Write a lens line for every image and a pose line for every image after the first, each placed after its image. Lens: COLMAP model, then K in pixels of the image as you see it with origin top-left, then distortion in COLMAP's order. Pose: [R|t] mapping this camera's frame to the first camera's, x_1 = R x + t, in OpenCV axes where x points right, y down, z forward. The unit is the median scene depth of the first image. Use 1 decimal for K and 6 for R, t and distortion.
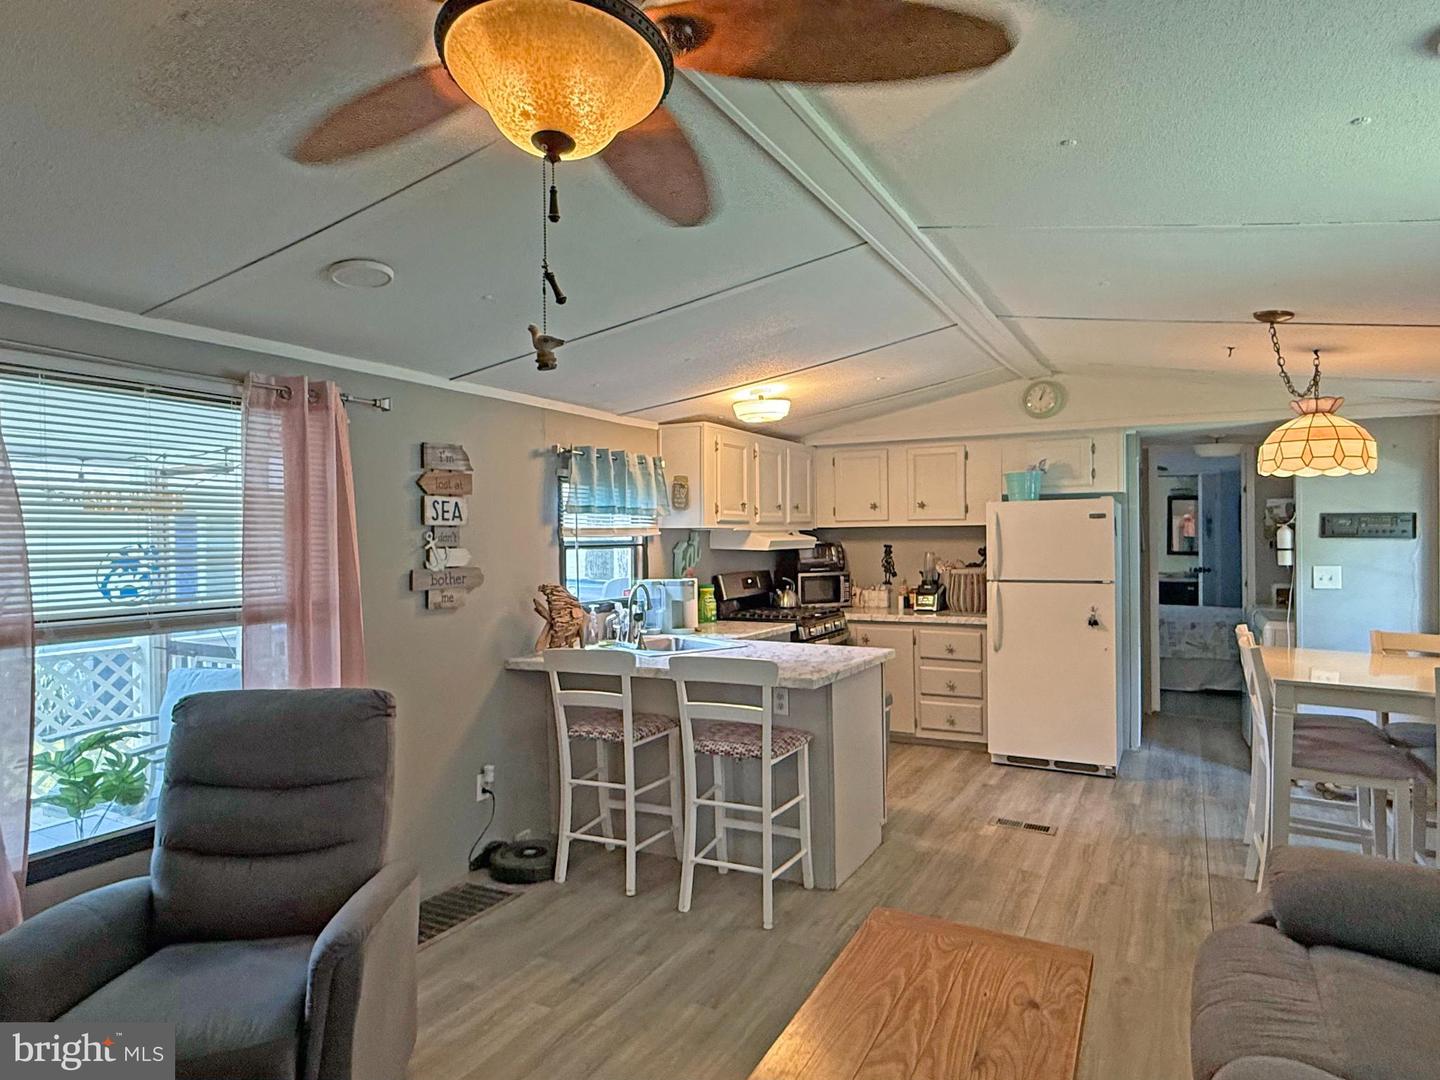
lens RADIAL K [[852.8, 0, 719.1], [0, 852.8, 539.1], [0, 0, 1]] dist [-0.004189, 0.000091]
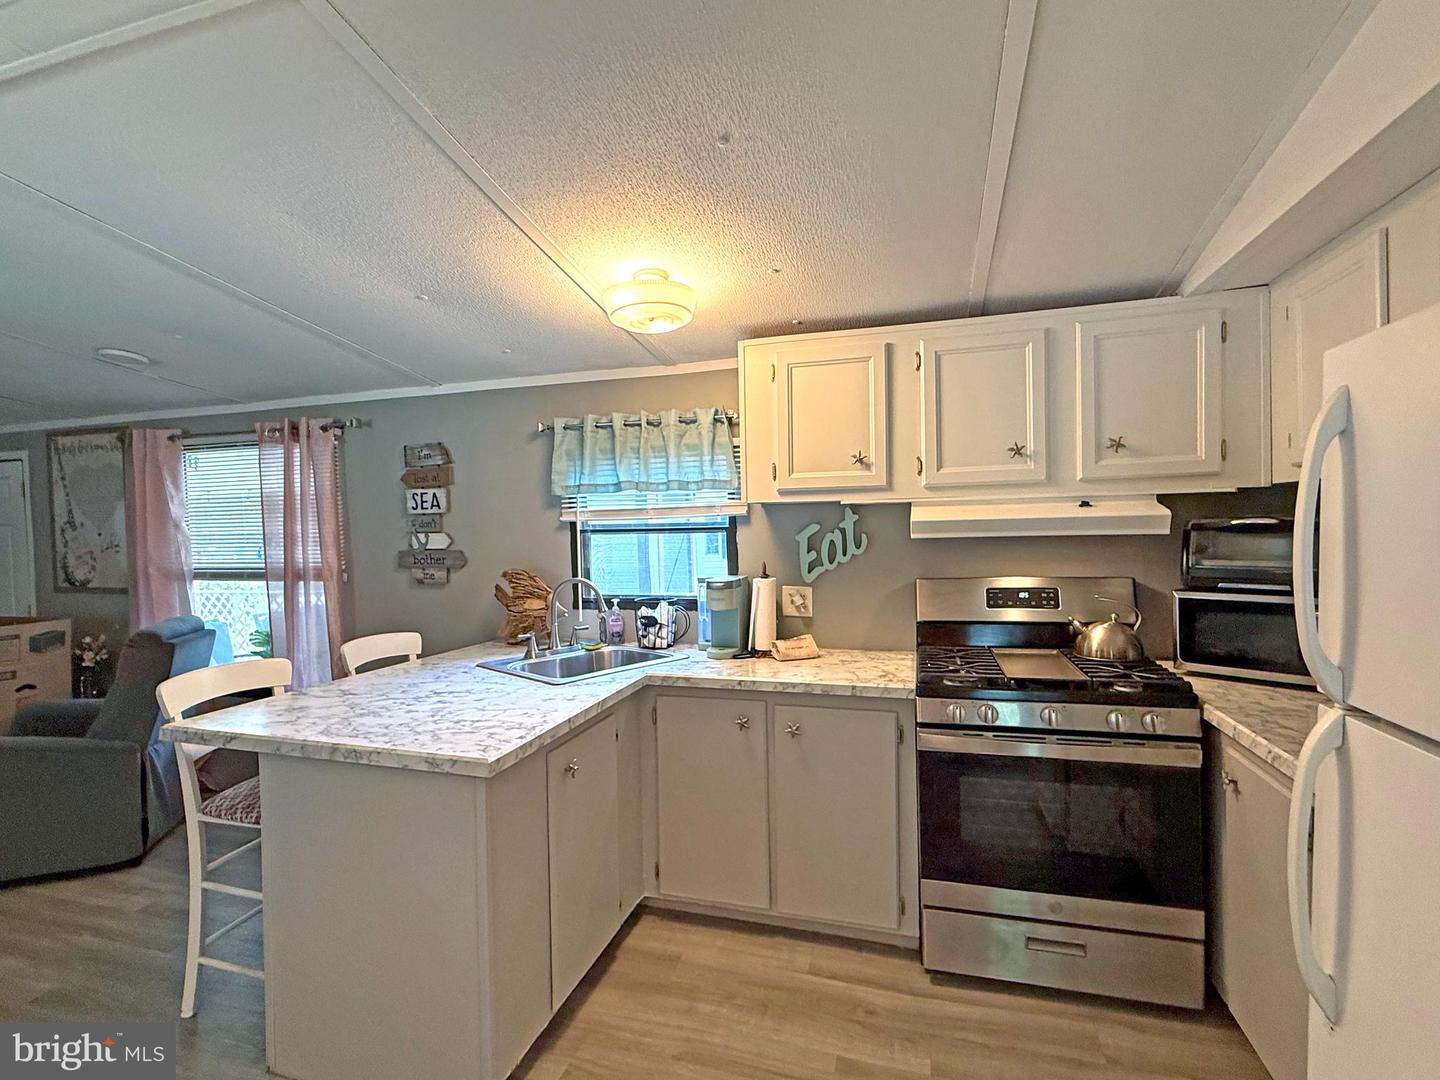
lens RADIAL K [[685.5, 0, 715.3], [0, 685.5, 541.9], [0, 0, 1]] dist [-0.002136, 0.000922]
pose [[0.206820, 0.027917, -0.977981, 0.488701], [0.015781, 0.999368, 0.031865, -0.000578], [0.978252, -0.022024, 0.206248, 0.855642]]
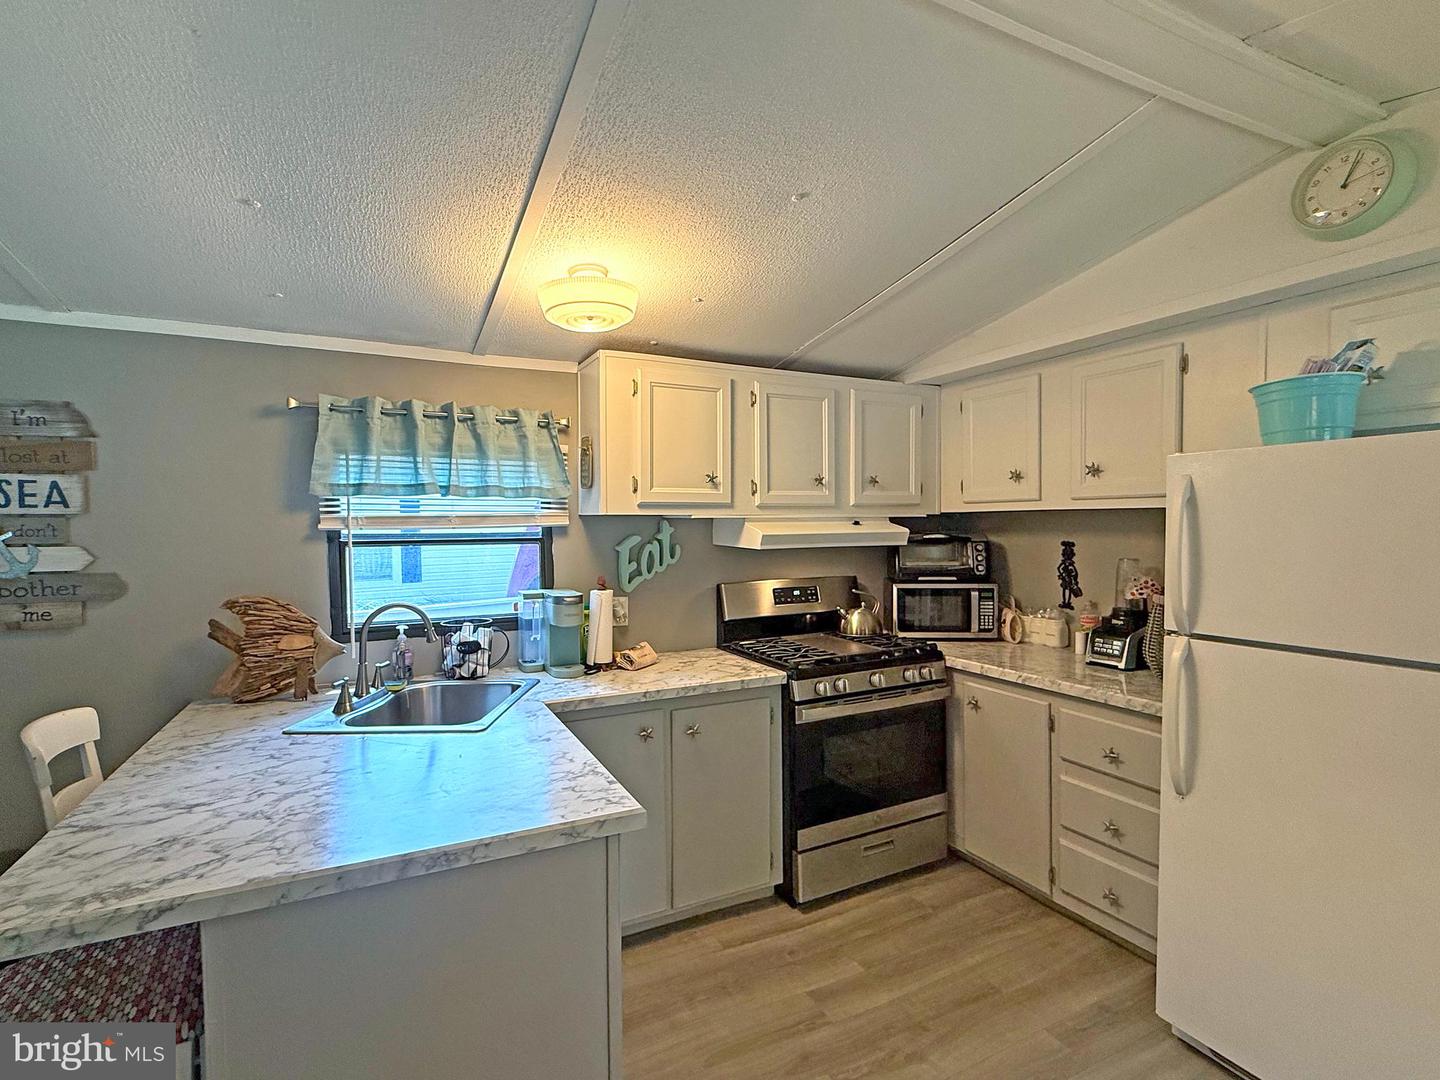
lens RADIAL K [[685.5, 0, 718.9], [0, 685.5, 543.0], [0, 0, 1]] dist [-0.002136, 0.000922]
pose [[0.823584, 0.019614, -0.566855, 0.345031], [-0.002510, 0.999518, 0.030937, -0.008074], [0.567189, -0.024057, 0.823236, 0.612108]]
